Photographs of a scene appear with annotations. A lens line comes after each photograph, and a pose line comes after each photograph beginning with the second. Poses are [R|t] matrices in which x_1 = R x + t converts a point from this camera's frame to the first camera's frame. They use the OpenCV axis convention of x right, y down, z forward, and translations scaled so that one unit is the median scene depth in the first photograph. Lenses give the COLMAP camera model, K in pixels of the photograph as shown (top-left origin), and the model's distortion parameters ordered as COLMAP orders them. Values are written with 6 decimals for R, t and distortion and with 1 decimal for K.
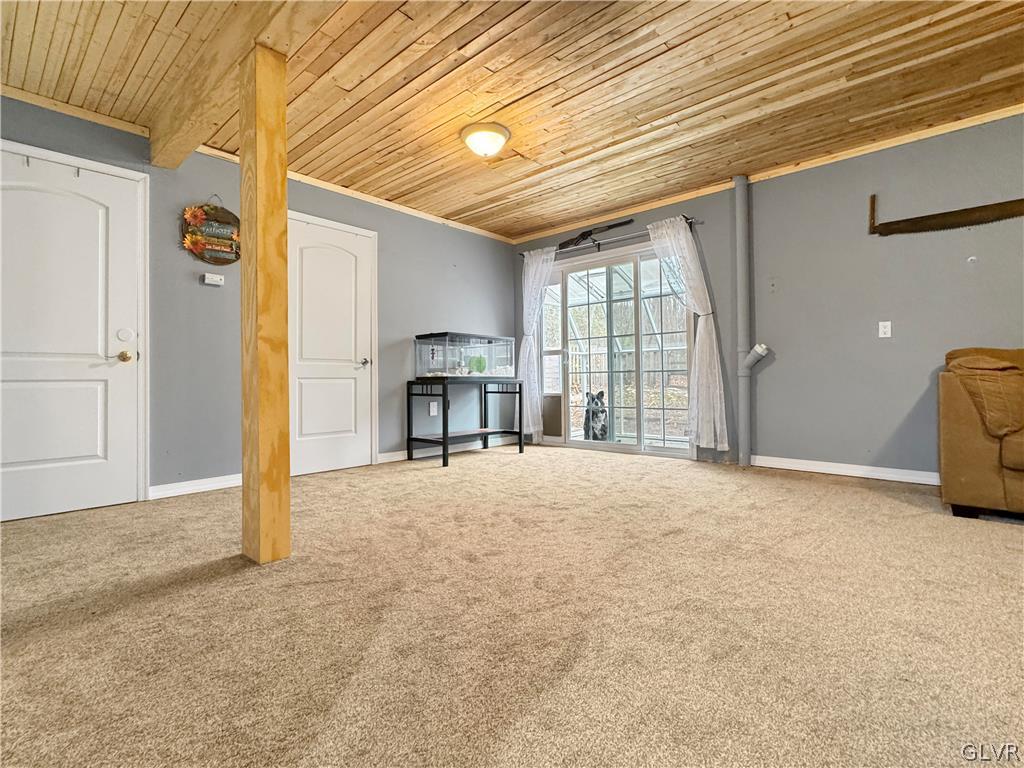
lens RADIAL K [[484.6, 0, 509.0], [0, 484.6, 372.9], [0, 0, 1]] dist [0.032693, -0.020547]
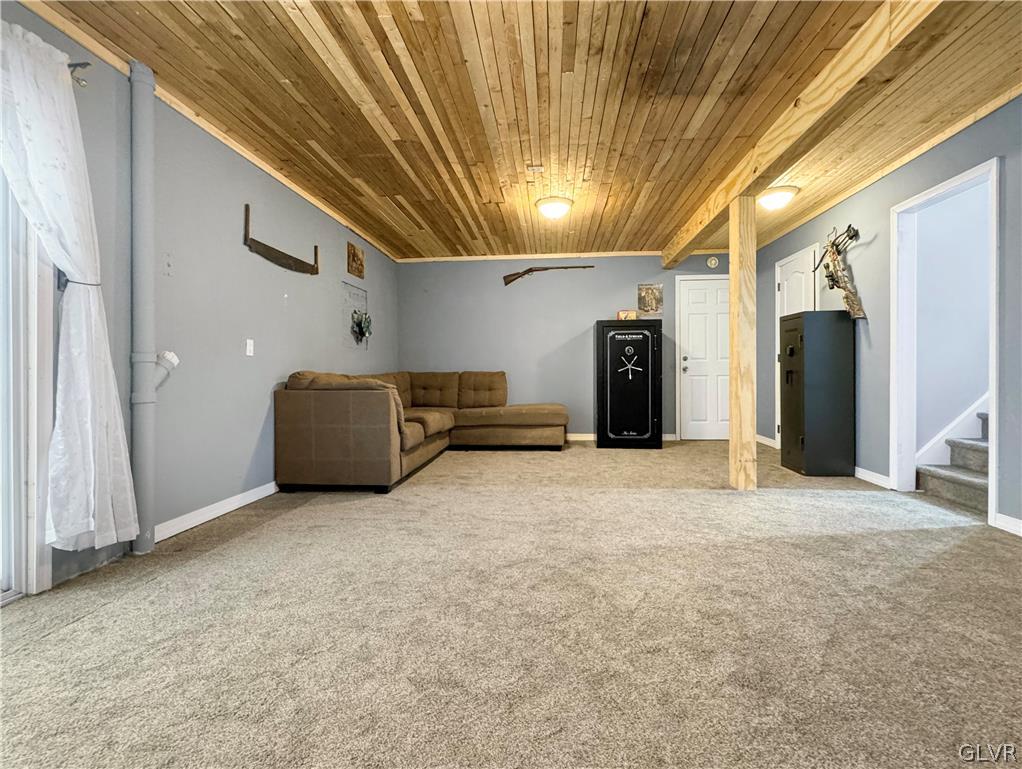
lens RADIAL K [[483.6, 0, 508.0], [0, 483.6, 373.4], [0, 0, 1]] dist [0.032693, -0.020547]
pose [[-0.595080, 0.008010, 0.803627, -0.305688], [0.001702, 0.999961, -0.008706, -0.028475], [-0.803665, -0.003813, -0.595070, 1.157682]]
